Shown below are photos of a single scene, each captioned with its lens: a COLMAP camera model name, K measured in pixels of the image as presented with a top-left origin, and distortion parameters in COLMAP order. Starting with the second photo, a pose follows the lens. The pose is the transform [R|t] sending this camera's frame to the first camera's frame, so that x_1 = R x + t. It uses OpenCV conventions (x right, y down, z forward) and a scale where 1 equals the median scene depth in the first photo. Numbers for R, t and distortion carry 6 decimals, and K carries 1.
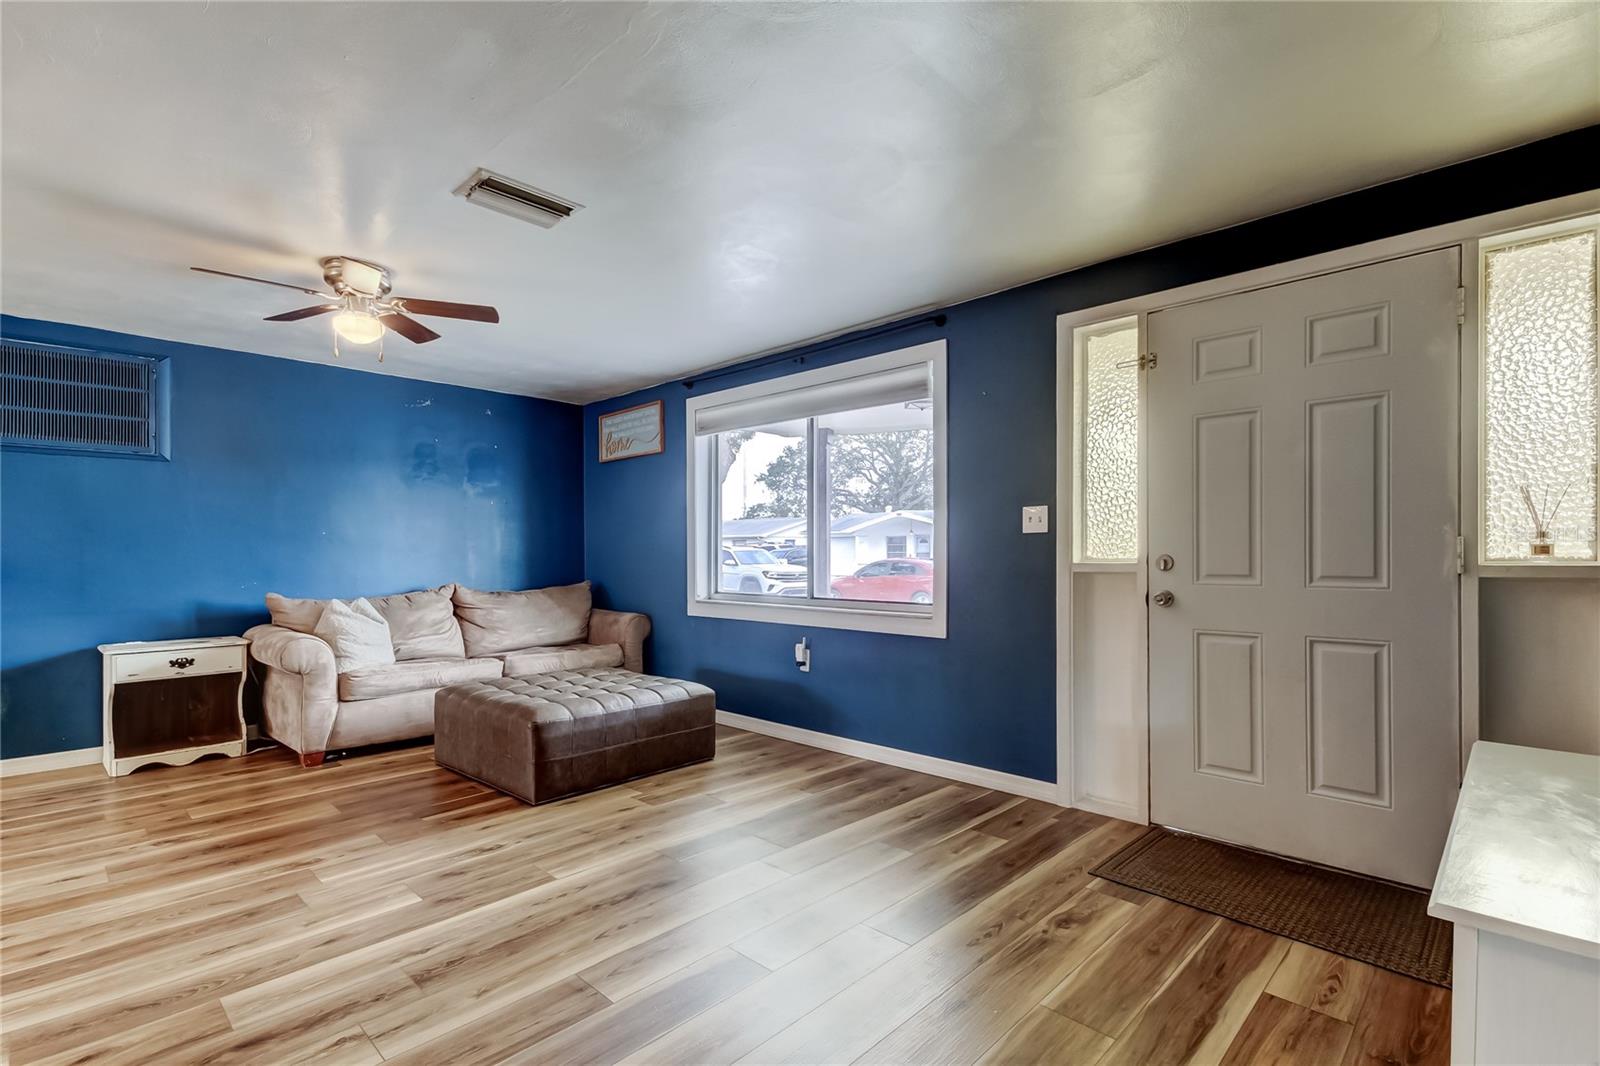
lens RADIAL K [[745.6, 0, 802.4], [0, 745.6, 550.6], [0, 0, 1]] dist [0.006252, 0.001248]
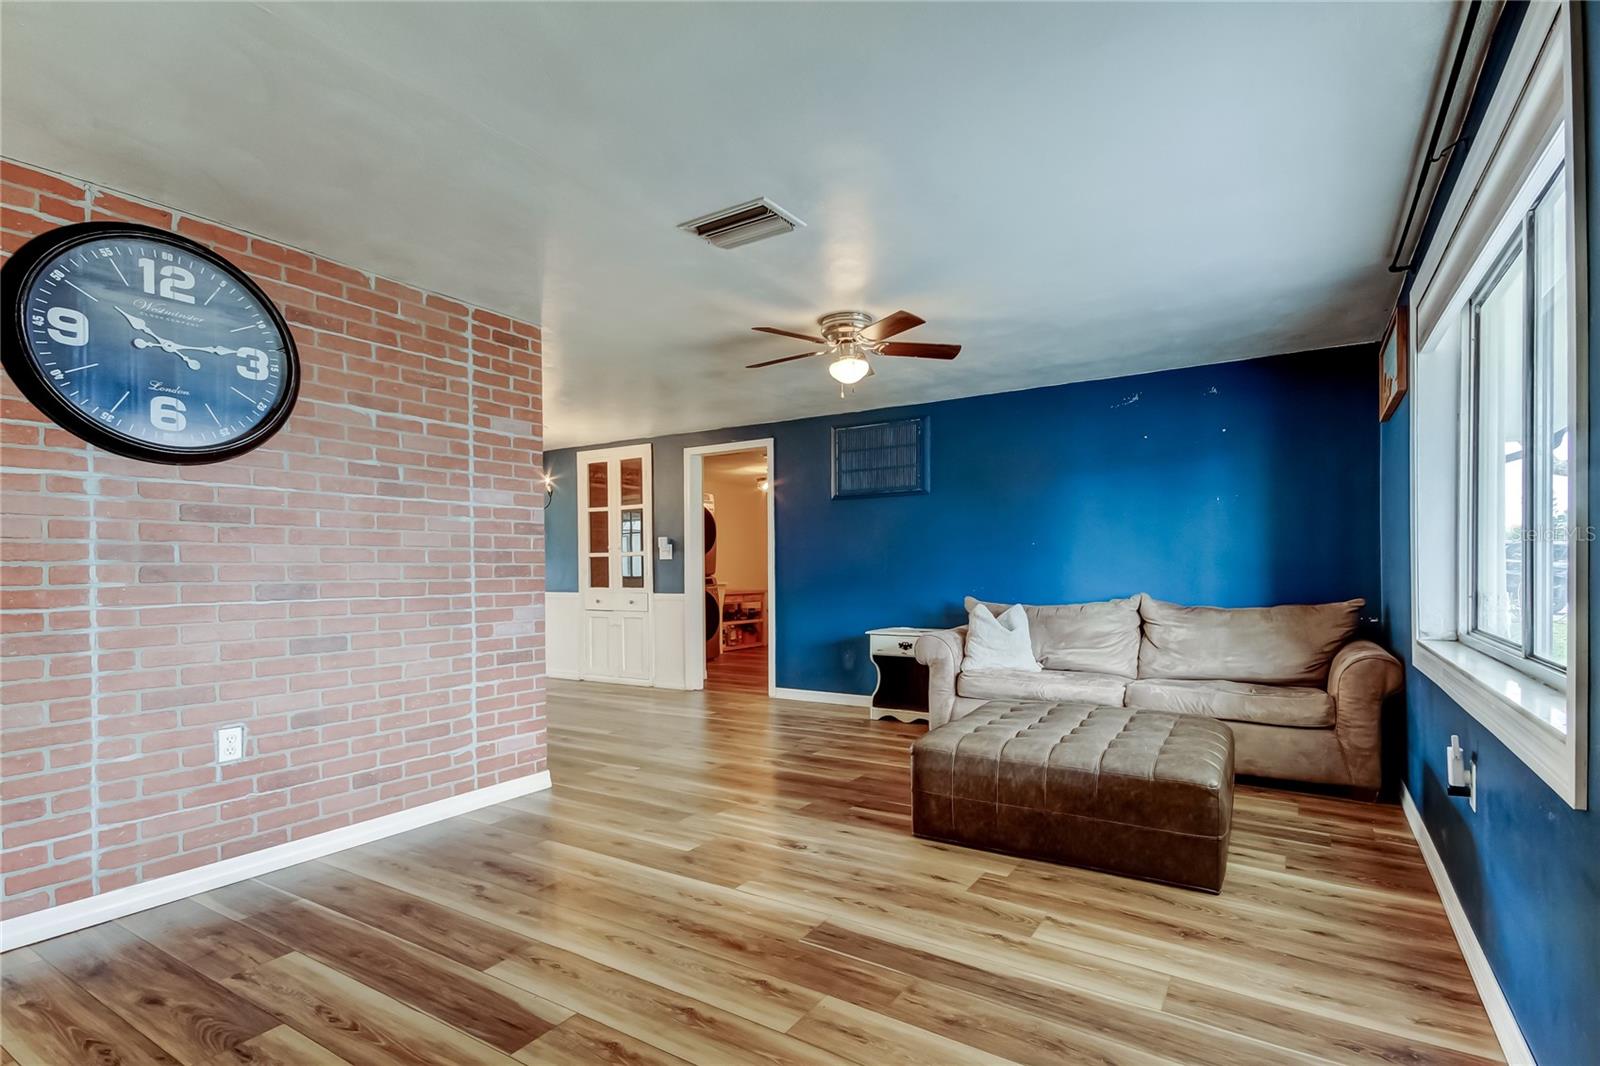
lens RADIAL K [[737.0, 0, 823.3], [0, 737.0, 566.9], [0, 0, 1]] dist [0.013838, 0.000203]
pose [[0.208653, -0.001121, -0.977989, 0.522149], [0.013882, 0.999902, 0.001816, 0.005875], [0.977891, -0.013956, 0.208648, 0.716442]]
